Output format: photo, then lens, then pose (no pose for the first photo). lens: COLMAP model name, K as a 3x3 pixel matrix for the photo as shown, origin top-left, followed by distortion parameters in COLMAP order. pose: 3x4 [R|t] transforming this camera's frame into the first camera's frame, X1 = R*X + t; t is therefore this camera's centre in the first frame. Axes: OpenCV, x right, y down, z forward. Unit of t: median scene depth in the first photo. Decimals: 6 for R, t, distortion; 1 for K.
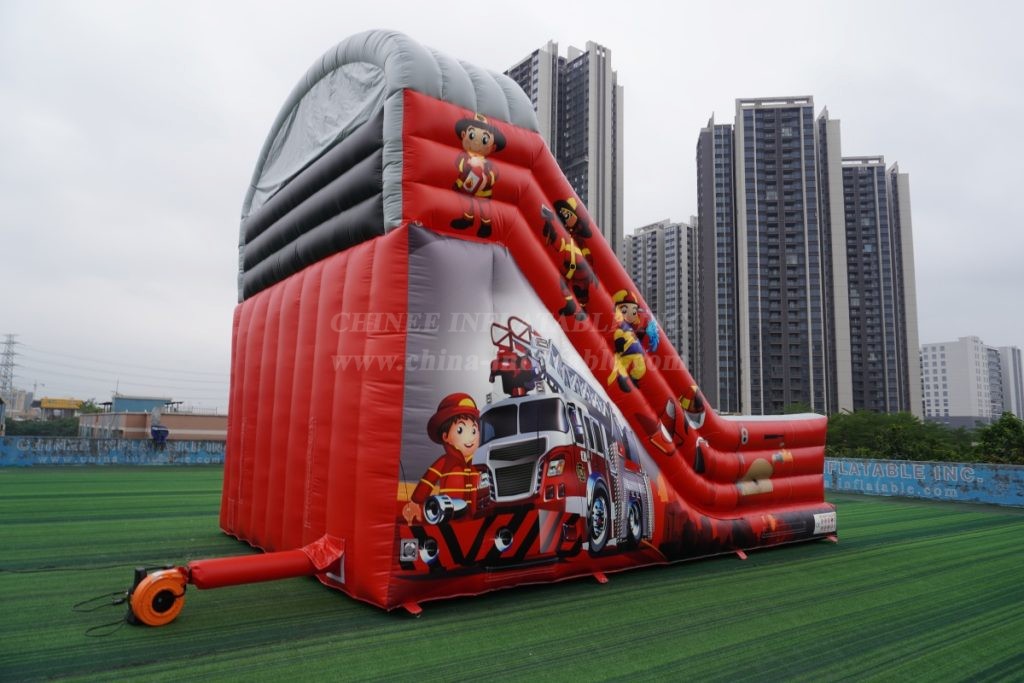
lens RADIAL K [[686.0, 0, 513.9], [0, 686.0, 337.2], [0, 0, 1]] dist [-0.021469, 0.007277]
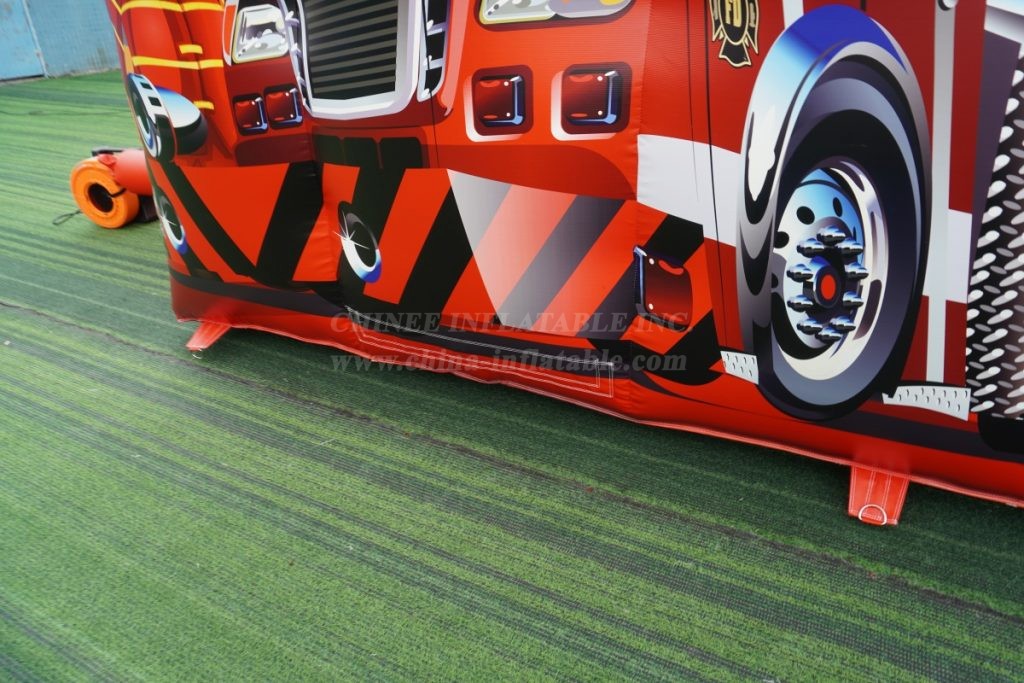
lens RADIAL K [[686.0, 0, 512.2], [0, 686.0, 341.4], [0, 0, 1]] dist [-0.021469, 0.007277]
pose [[0.439187, 0.397444, -0.805700, 0.181103], [0.156881, 0.849114, 0.504375, 0.125138], [0.884592, -0.347915, 0.310568, 0.627215]]
